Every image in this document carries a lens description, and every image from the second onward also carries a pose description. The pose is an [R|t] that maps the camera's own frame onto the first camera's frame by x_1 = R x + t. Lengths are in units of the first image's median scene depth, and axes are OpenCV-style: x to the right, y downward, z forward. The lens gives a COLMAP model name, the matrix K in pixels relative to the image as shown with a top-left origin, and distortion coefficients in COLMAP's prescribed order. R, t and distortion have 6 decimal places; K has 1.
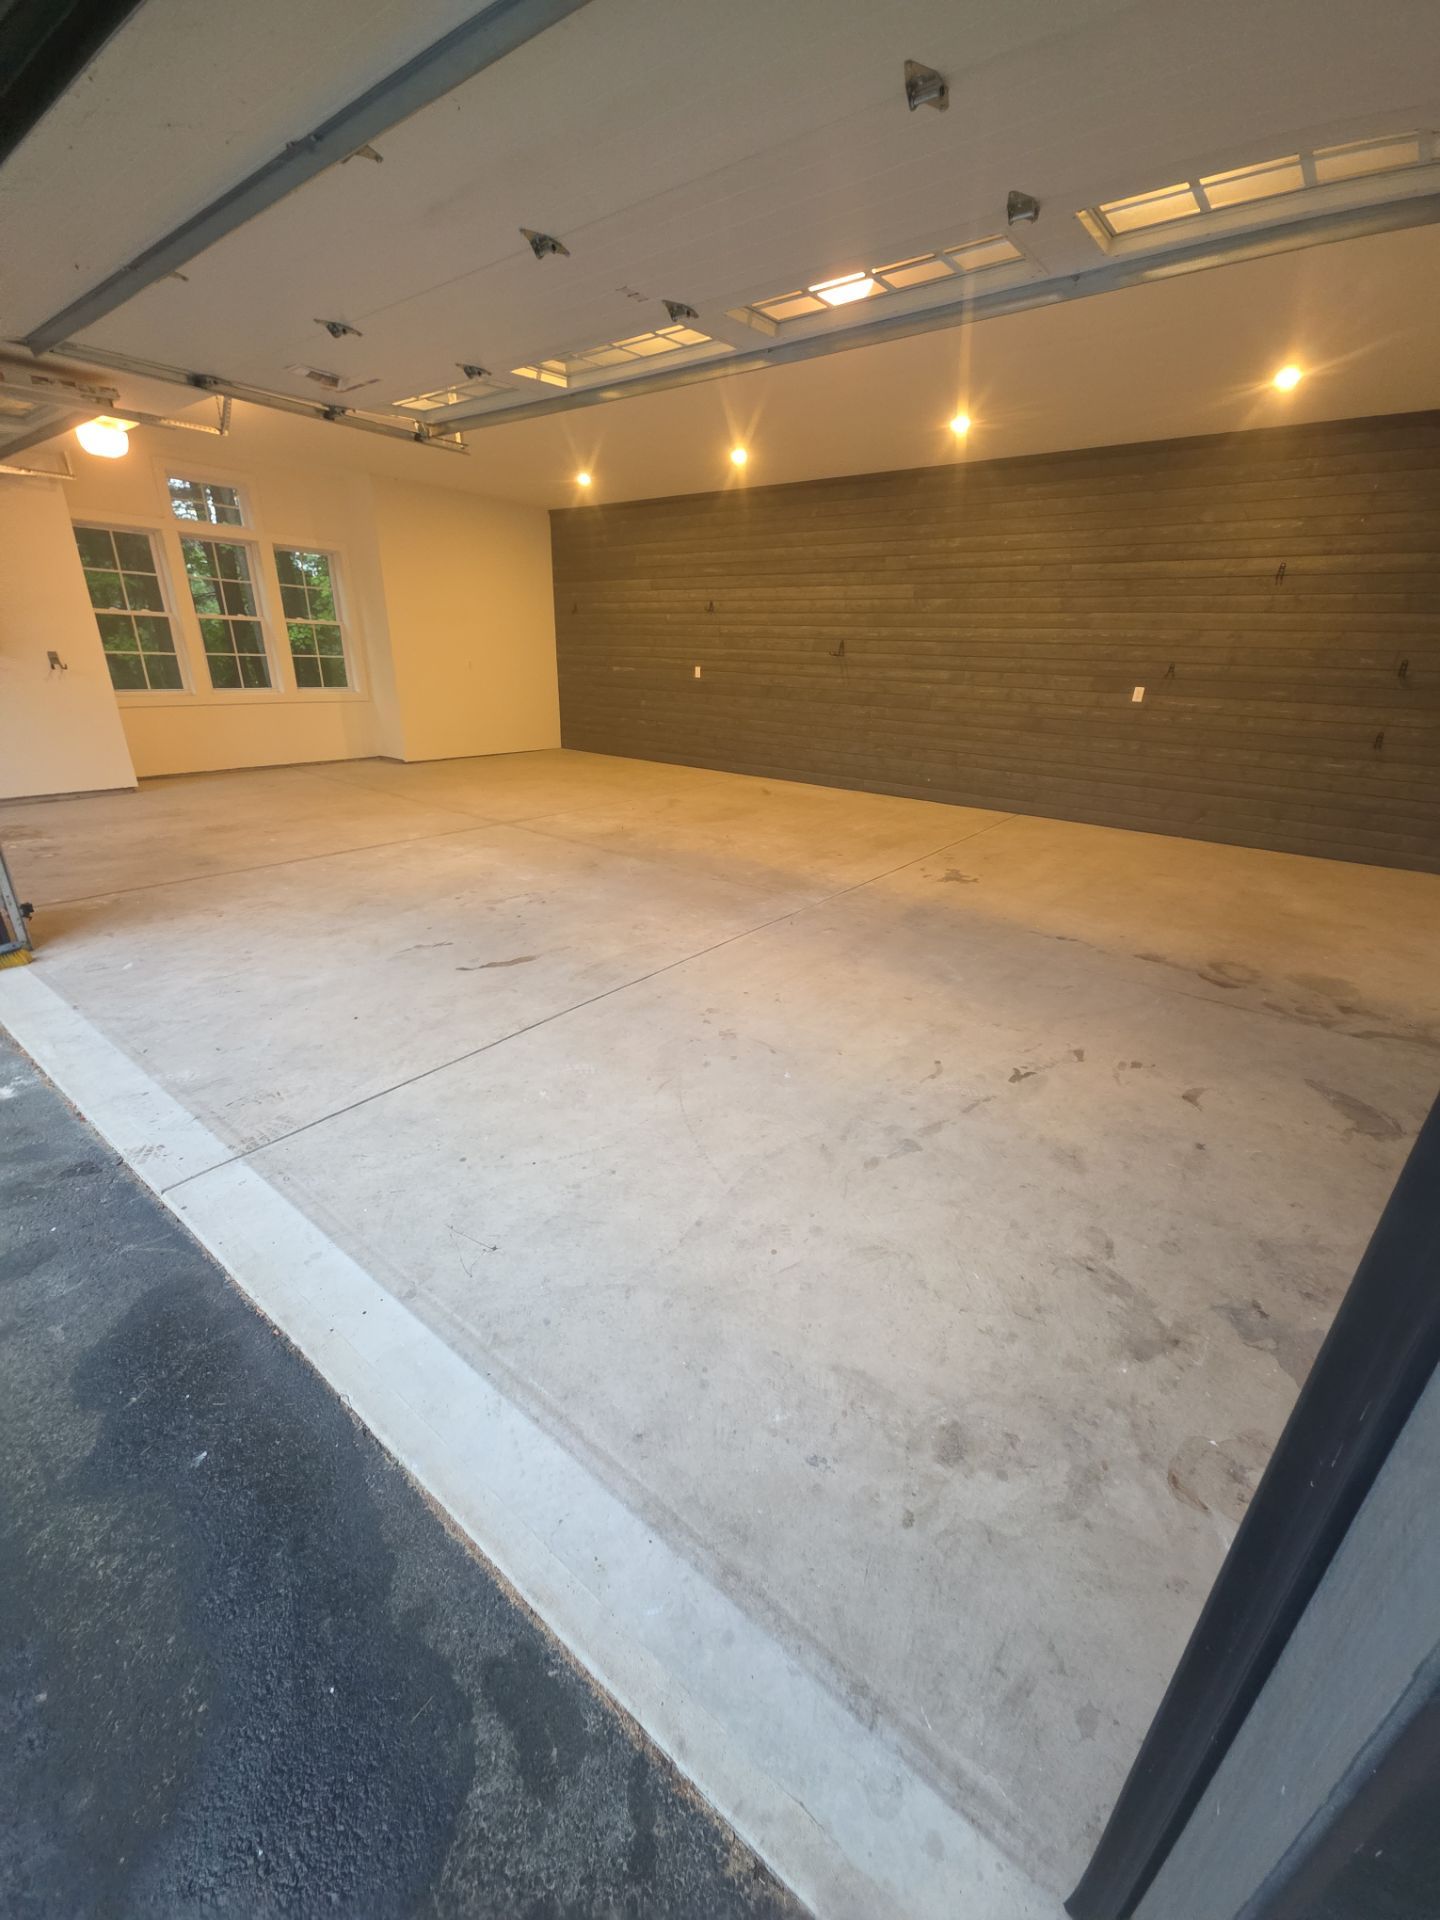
lens RADIAL K [[763.3, 0, 725.4], [0, 763.3, 972.4], [0, 0, 1]] dist [0.000394, -0.000508]
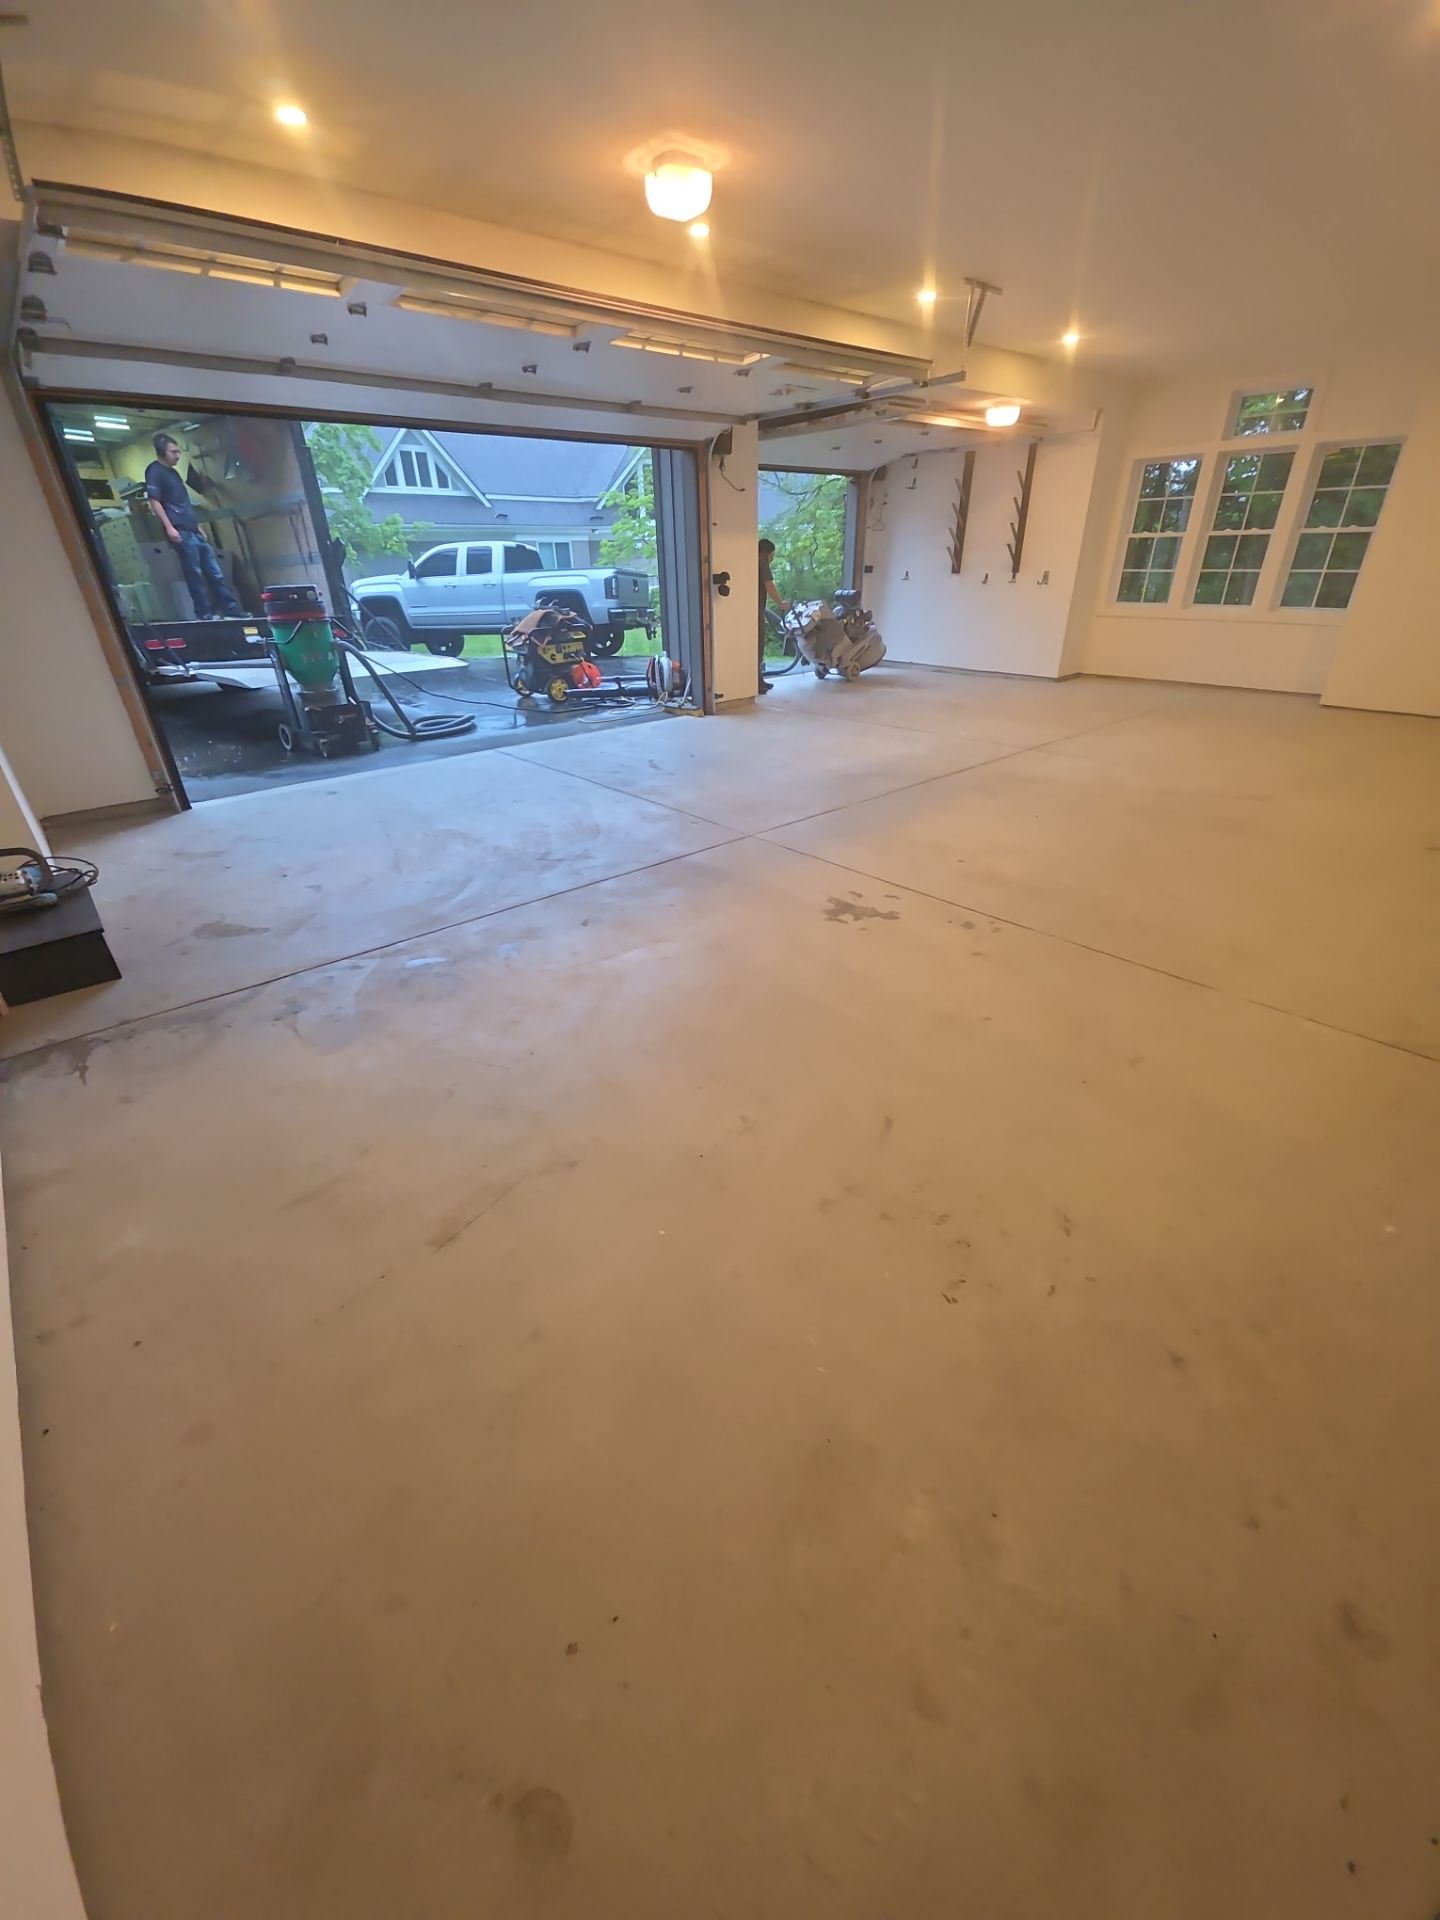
lens RADIAL K [[763.3, 0, 721.7], [0, 763.3, 959.2], [0, 0, 1]] dist [0.000394, -0.000508]
pose [[-0.204273, 0.436518, -0.876199, 0.656770], [-0.368050, 0.795152, 0.481946, -0.262156], [0.907090, 0.420934, -0.001768, 0.646489]]
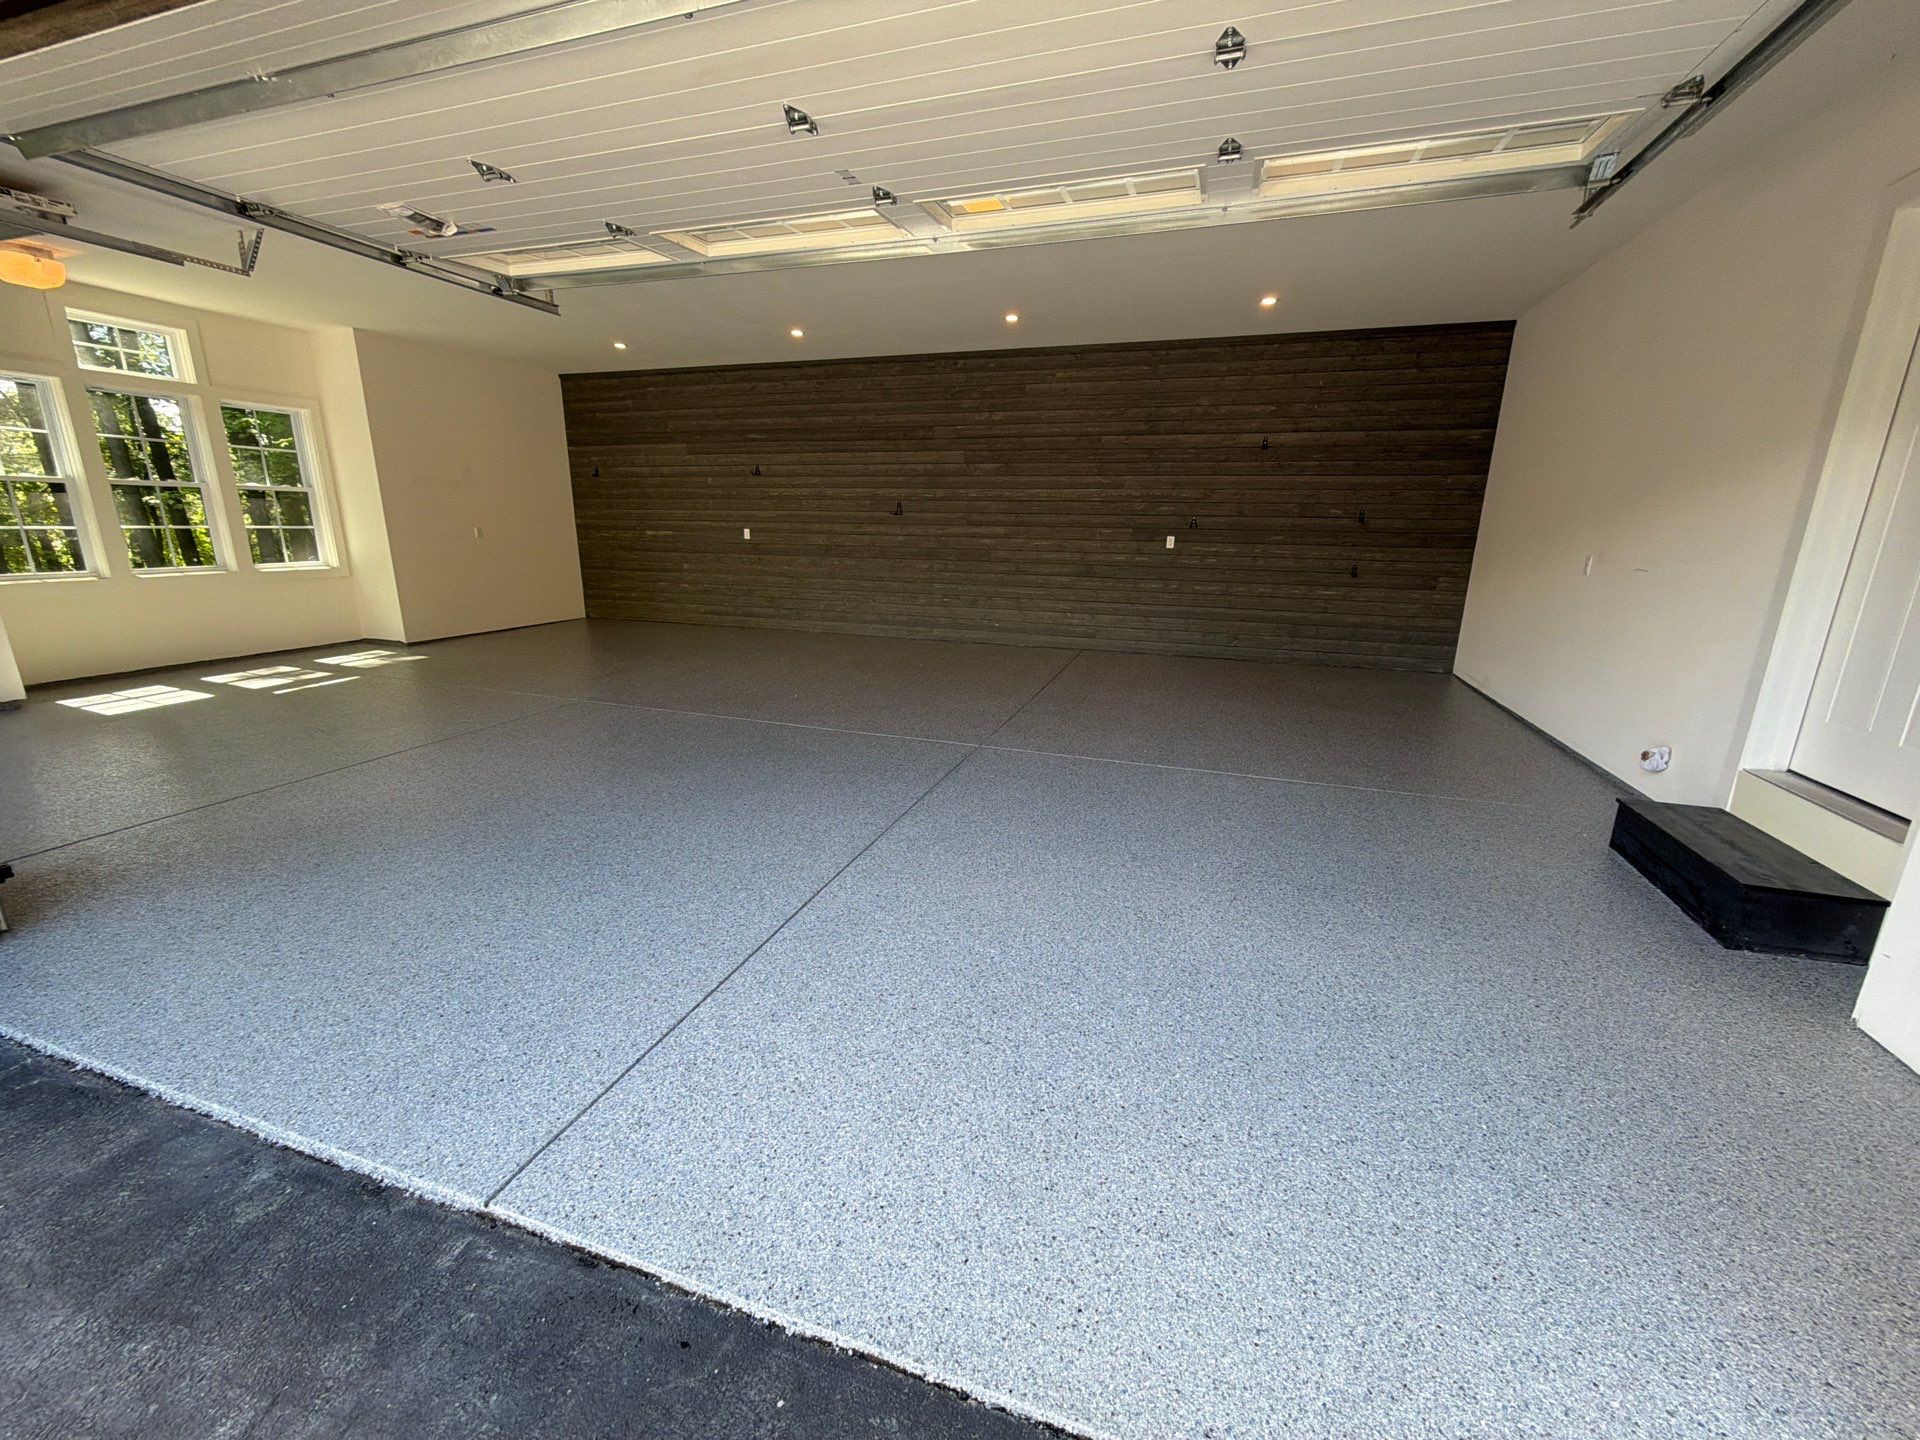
lens RADIAL K [[761.2, 0, 961.8], [0, 761.2, 723.1], [0, 0, 1]] dist [-0.004067, 0.000847]
pose [[0.943335, -0.101846, 0.315826, -0.135802], [0.141885, 0.984144, -0.106434, -0.011949], [-0.299978, 0.145214, 0.942829, 0.034917]]
